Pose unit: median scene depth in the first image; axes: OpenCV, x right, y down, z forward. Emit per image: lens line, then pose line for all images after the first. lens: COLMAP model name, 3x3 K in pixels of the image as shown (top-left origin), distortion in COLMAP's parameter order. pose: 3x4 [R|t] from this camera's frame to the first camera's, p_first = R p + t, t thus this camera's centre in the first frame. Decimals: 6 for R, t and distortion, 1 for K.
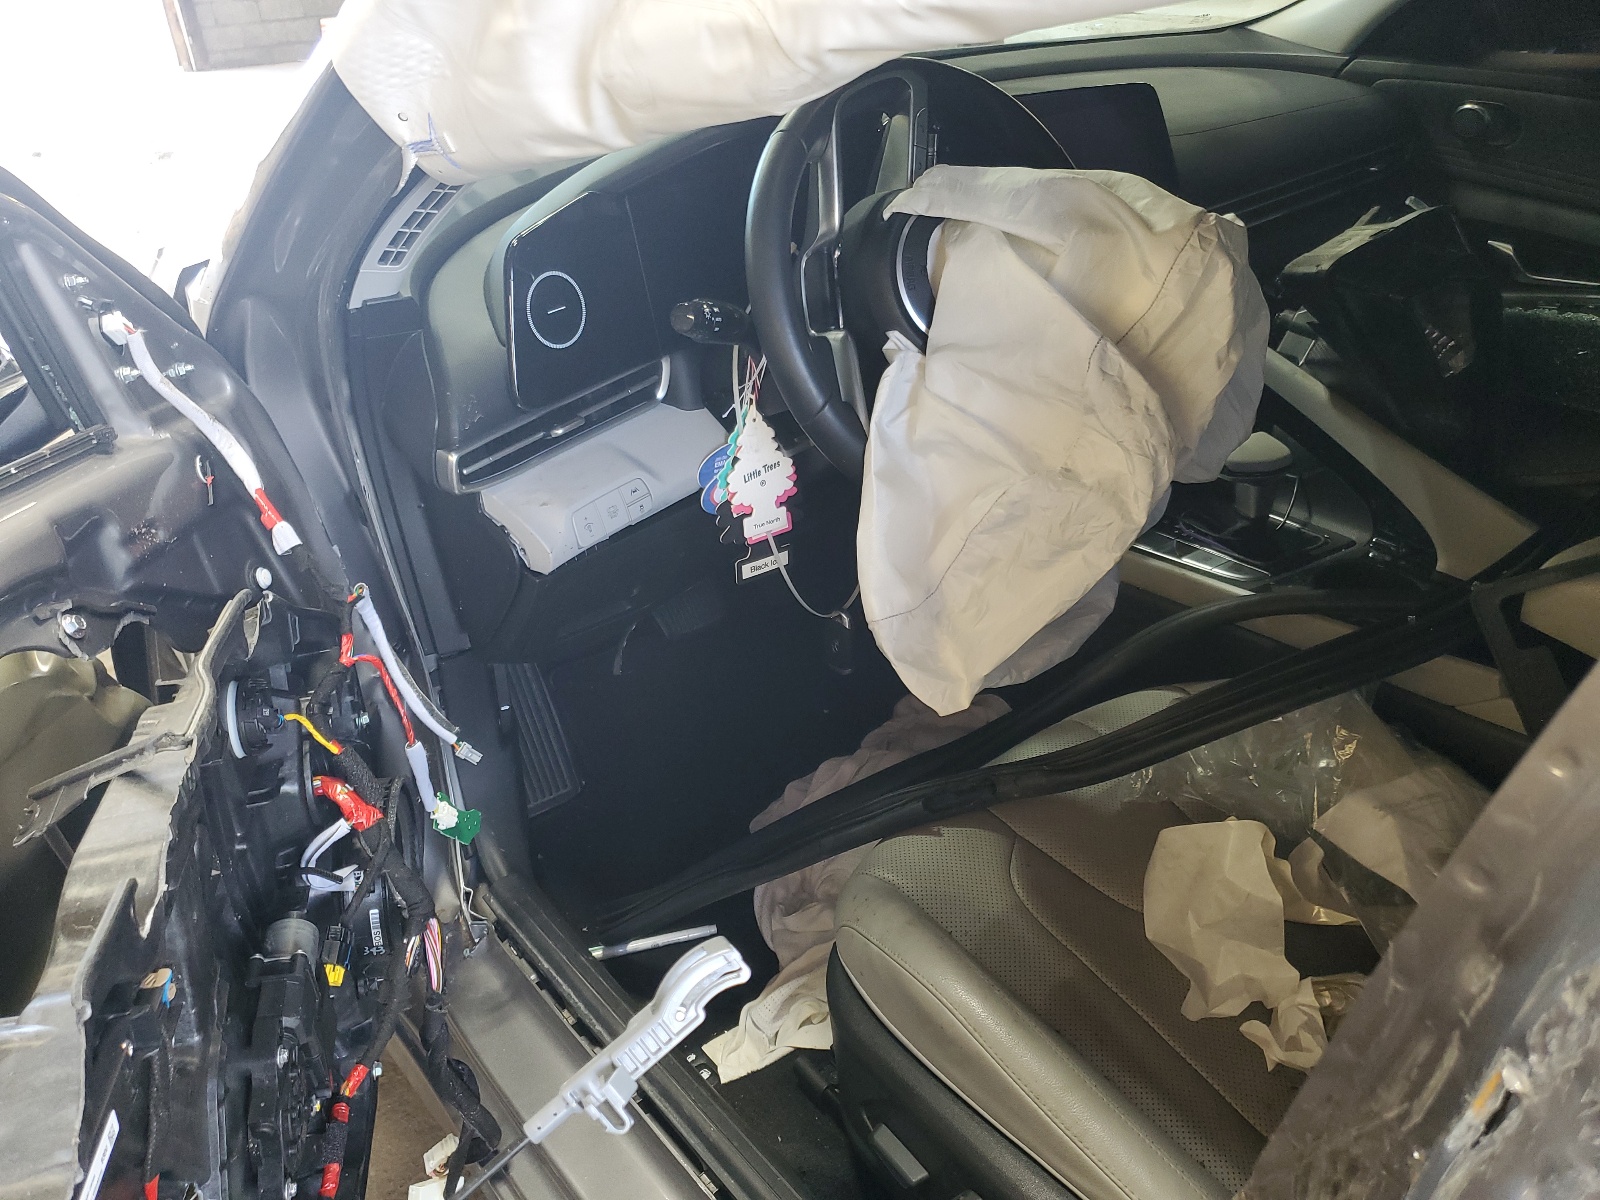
lens RADIAL K [[1157.0, 0, 822.0], [0, 1157.0, 599.1], [0, 0, 1]] dist [0.046677, -0.051189]
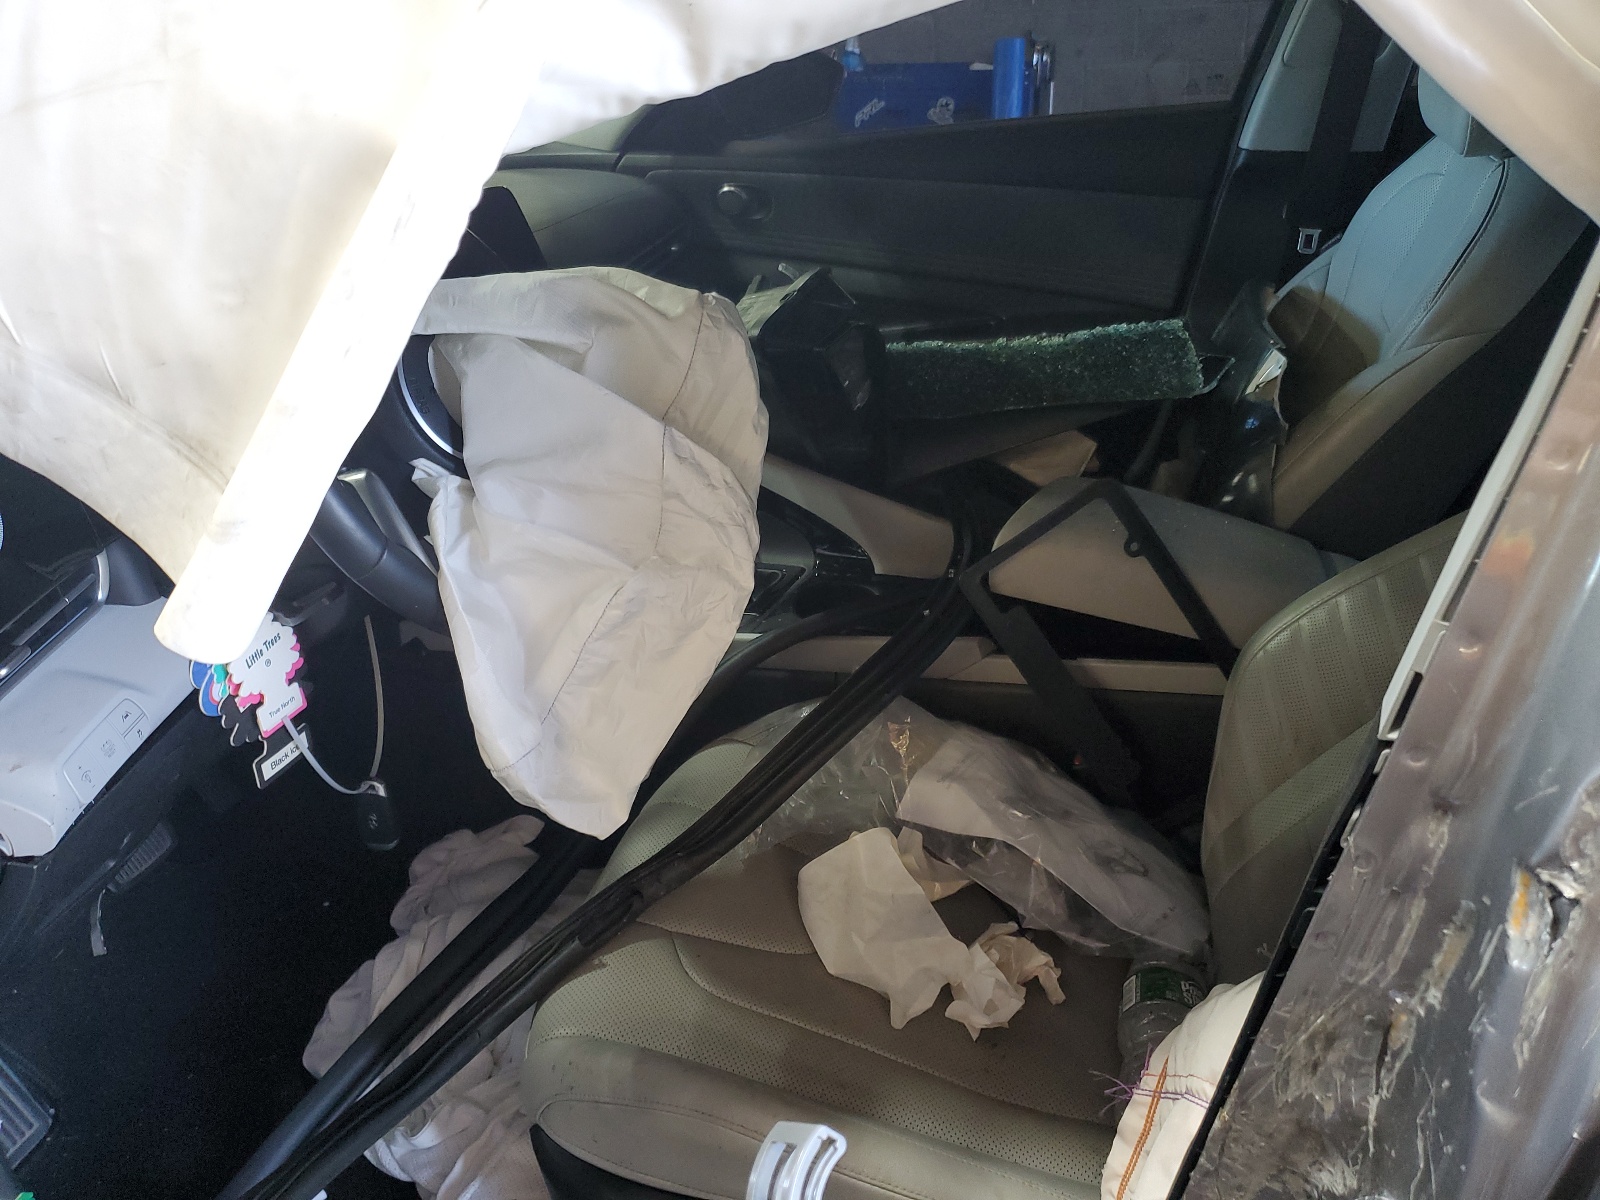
lens RADIAL K [[1157.0, 0, 822.0], [0, 1157.0, 599.1], [0, 0, 1]] dist [0.046677, -0.051189]
pose [[0.820831, -0.257153, 0.510009, -0.161483], [0.295458, 0.955336, 0.006171, -0.034105], [-0.488817, 0.145621, 0.860147, 0.064006]]
